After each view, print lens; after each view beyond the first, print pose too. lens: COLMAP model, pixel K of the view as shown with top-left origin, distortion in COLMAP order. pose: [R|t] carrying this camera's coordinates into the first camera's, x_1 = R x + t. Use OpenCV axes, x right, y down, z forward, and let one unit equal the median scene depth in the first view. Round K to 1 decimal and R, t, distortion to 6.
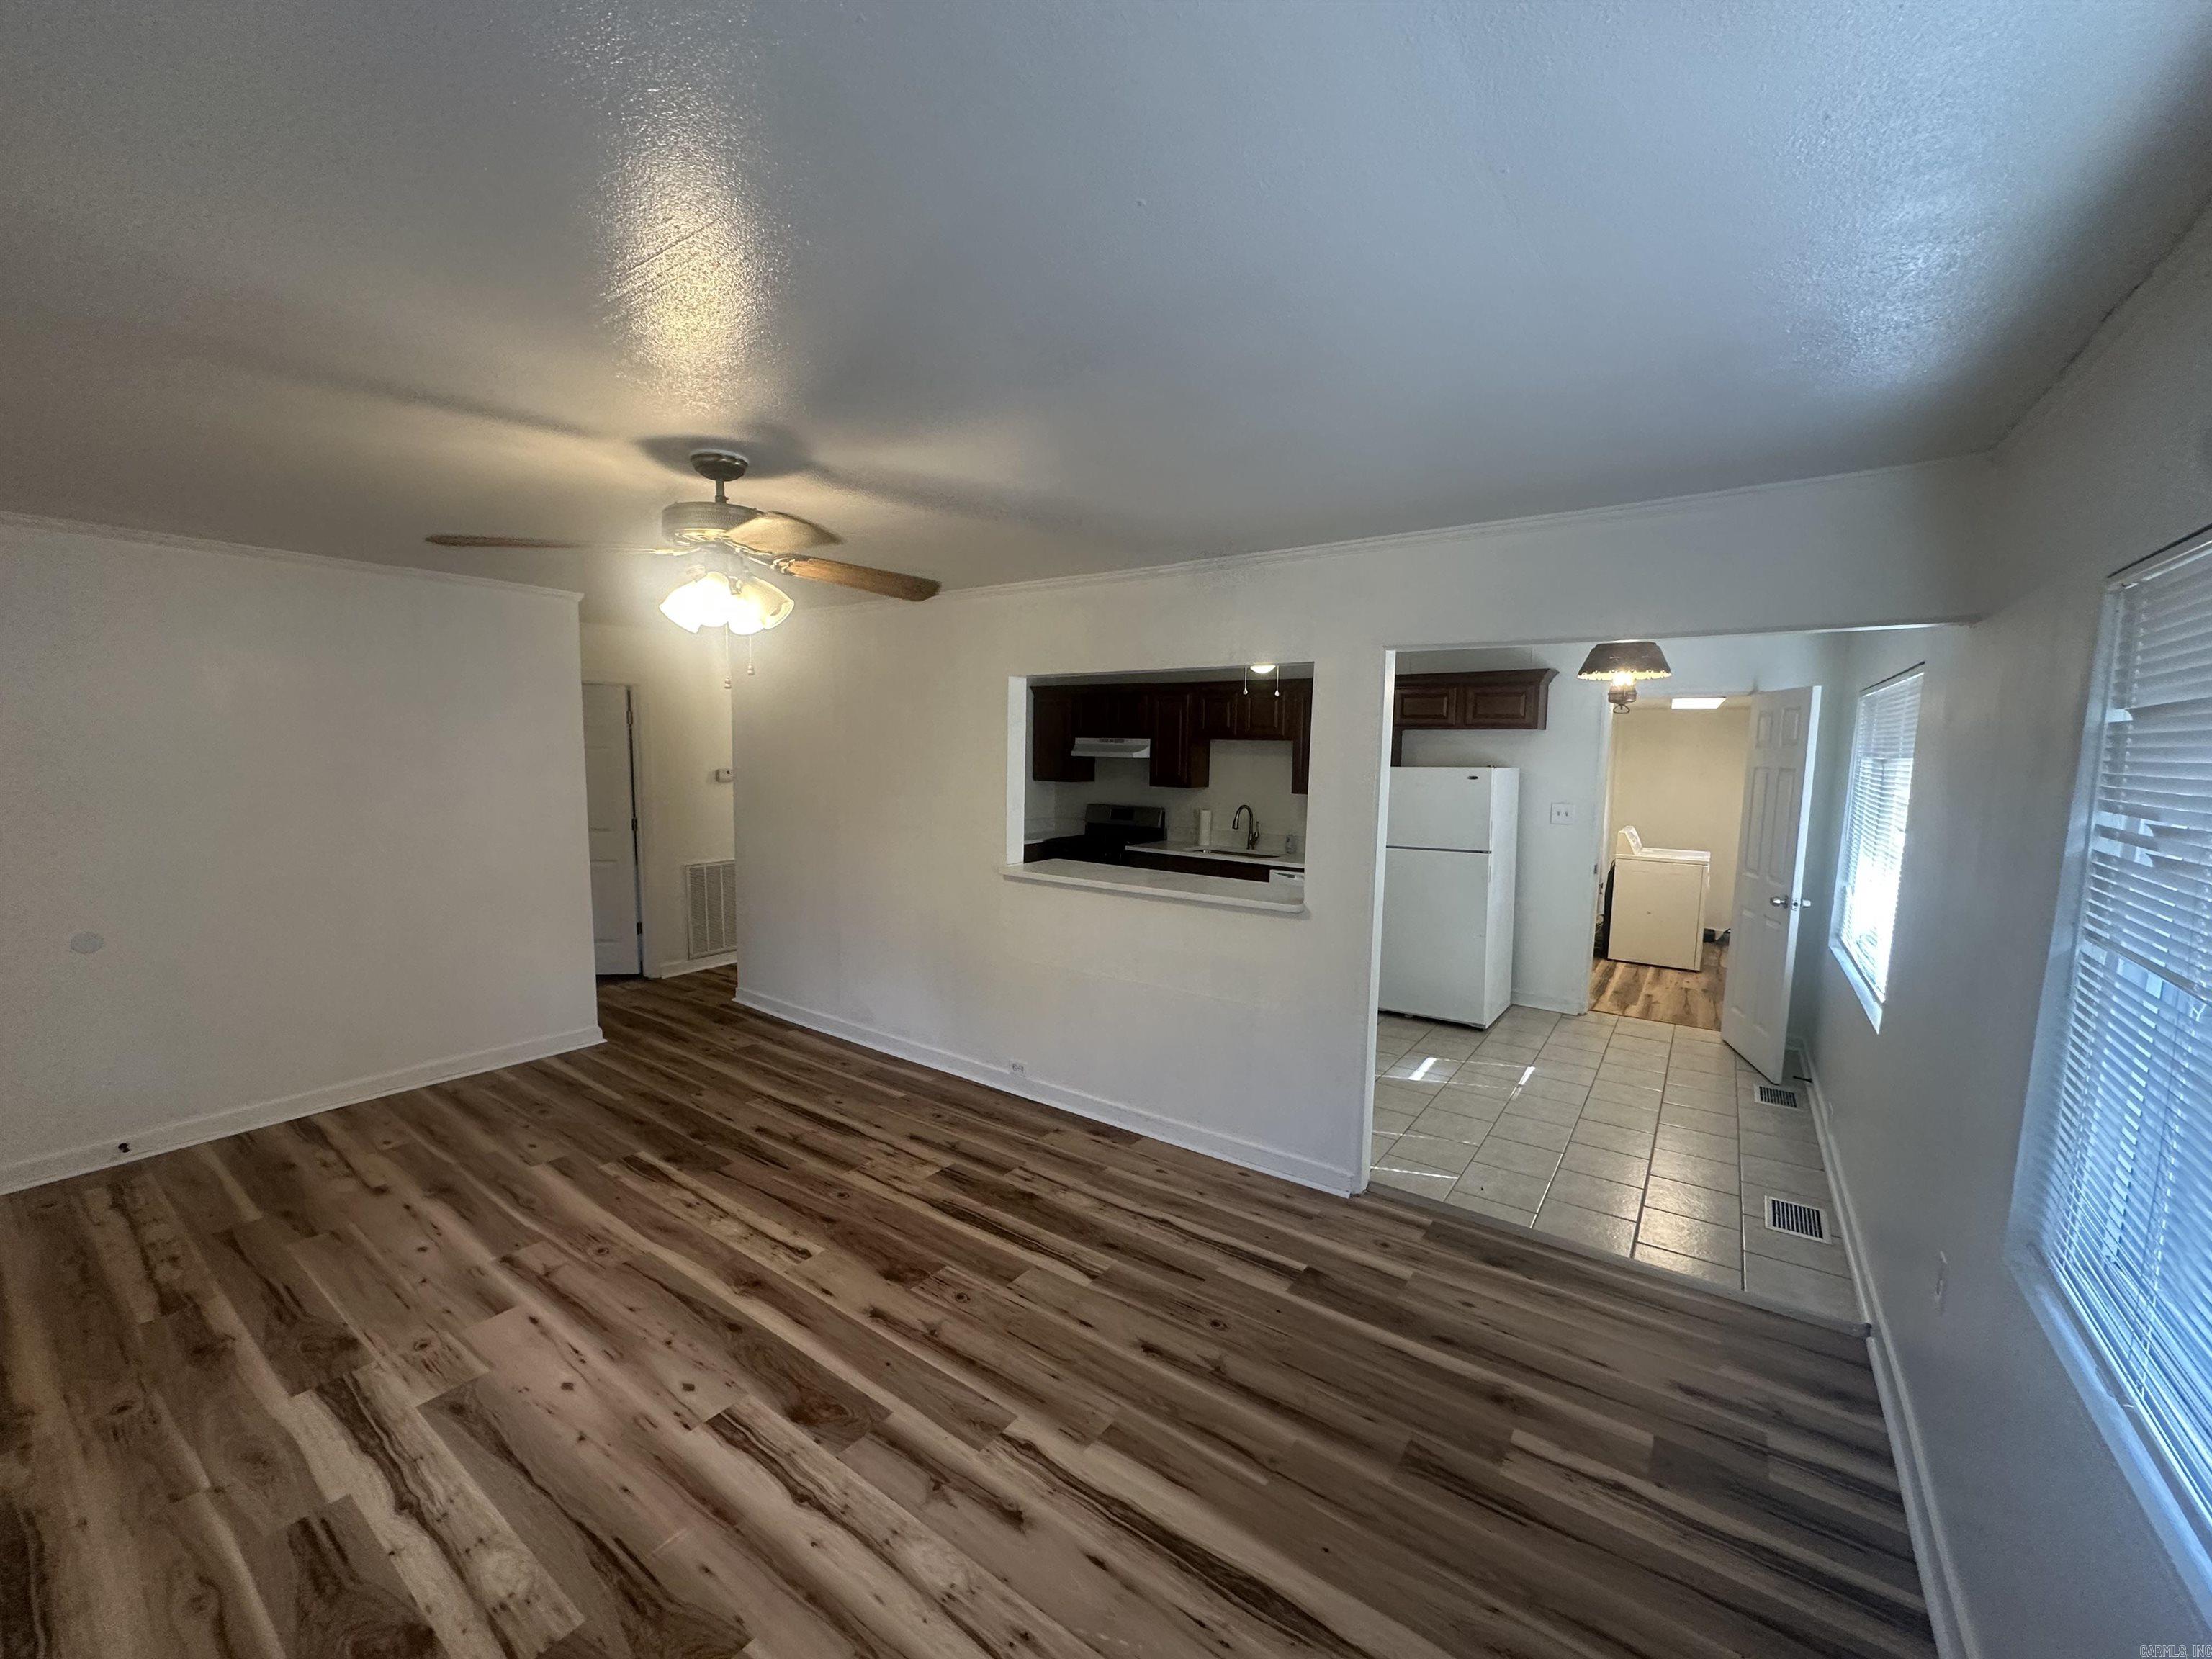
lens RADIAL K [[886.2, 0, 1111.2], [0, 886.2, 828.2], [0, 0, 1]] dist [-0.006210, 0.001217]
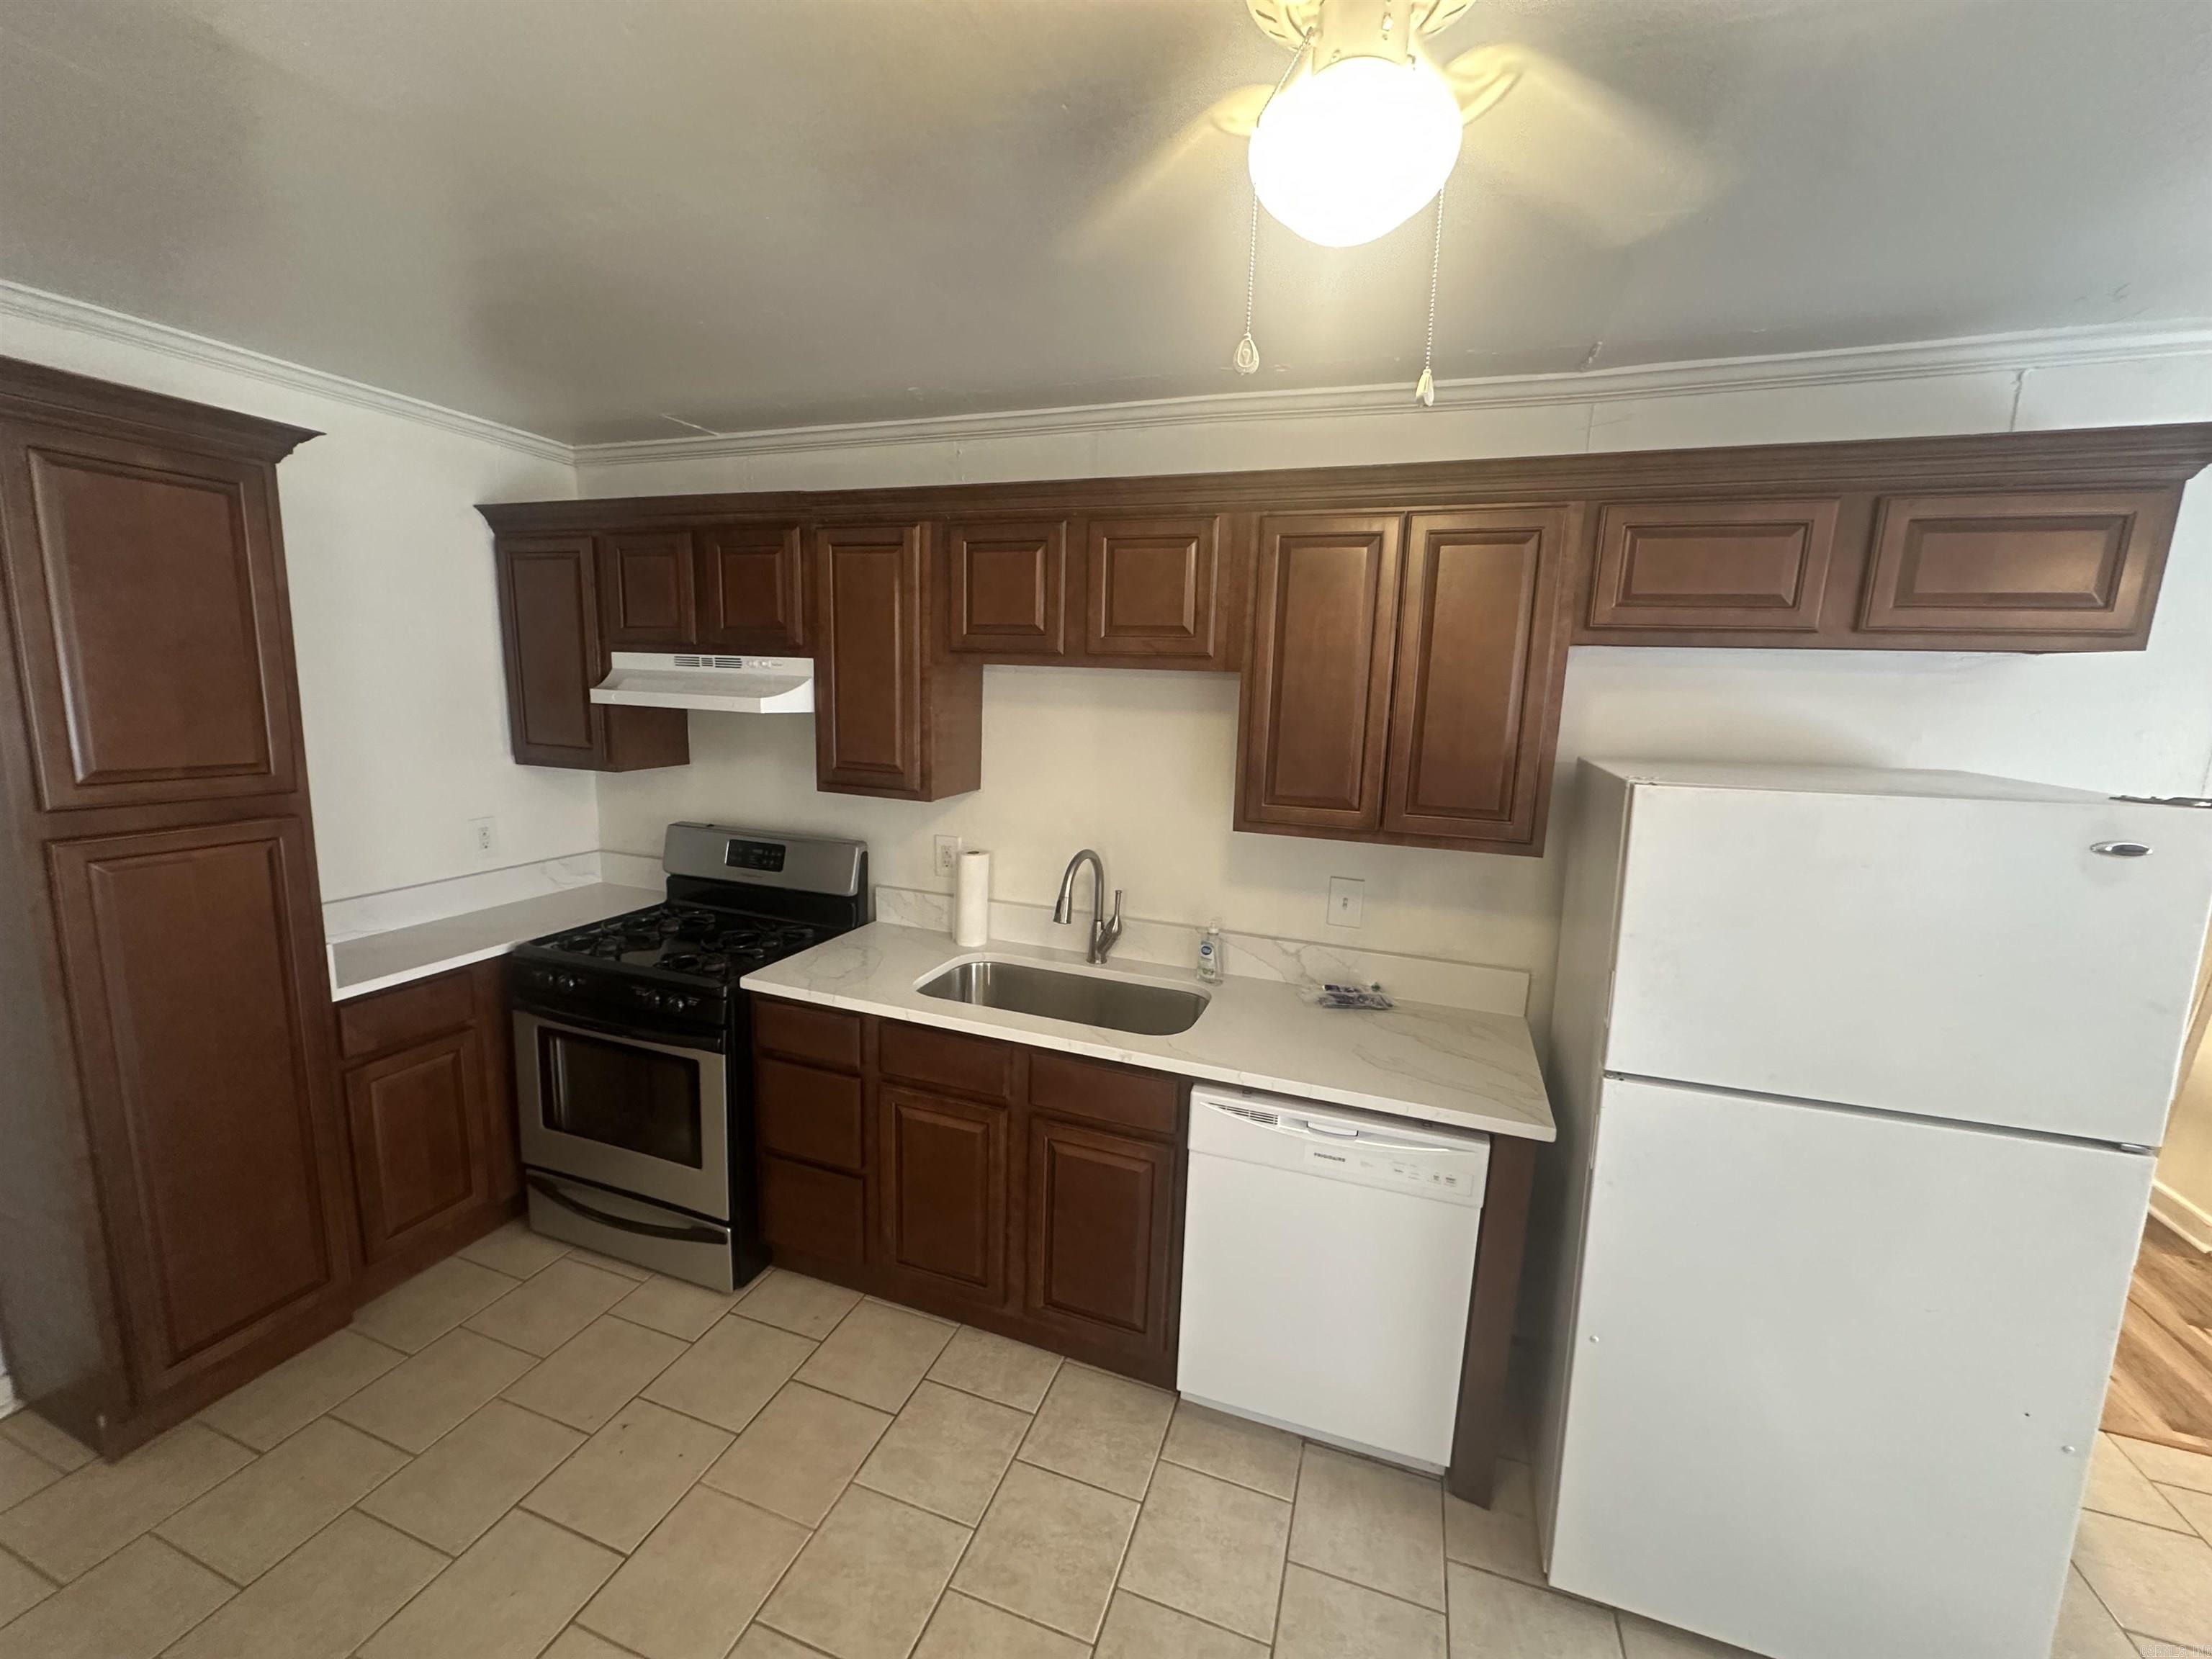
lens RADIAL K [[886.2, 0, 1100.7], [0, 886.2, 830.0], [0, 0, 1]] dist [-0.006210, 0.001217]
pose [[0.963549, -0.032521, 0.265548, 0.058797], [0.009025, 0.995971, 0.089225, -0.063545], [-0.267379, -0.083576, 0.959960, 0.625350]]
